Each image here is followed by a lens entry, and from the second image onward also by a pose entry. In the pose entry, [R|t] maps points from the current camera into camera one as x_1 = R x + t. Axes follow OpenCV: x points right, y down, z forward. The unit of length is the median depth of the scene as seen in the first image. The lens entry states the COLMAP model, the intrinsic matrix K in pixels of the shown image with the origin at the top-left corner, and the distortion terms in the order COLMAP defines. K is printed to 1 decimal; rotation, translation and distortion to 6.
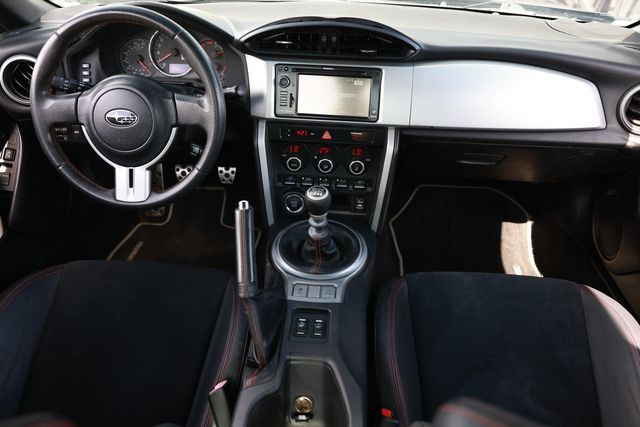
lens RADIAL K [[509.0, 0, 318.7], [0, 509.0, 210.0], [0, 0, 1]] dist [-0.092600, 0.076144]
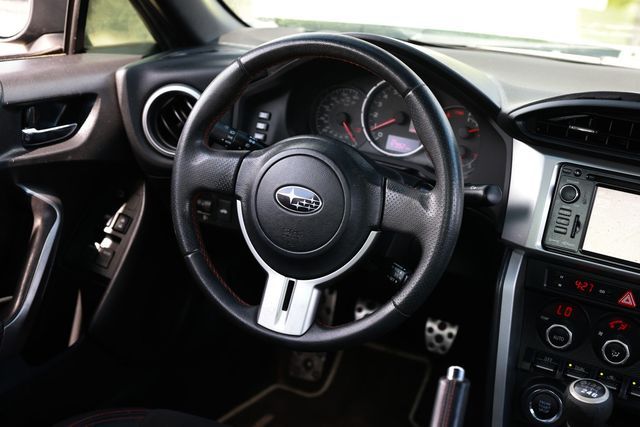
lens RADIAL K [[946.3, 0, 312.8], [0, 946.3, 217.1], [0, 0, 1]] dist [0.011250, 0.000000]
pose [[0.925814, 0.181512, -0.331545, 0.025054], [-0.250594, 0.951421, -0.178889, 0.043869], [0.282969, 0.248701, 0.926324, -0.096373]]
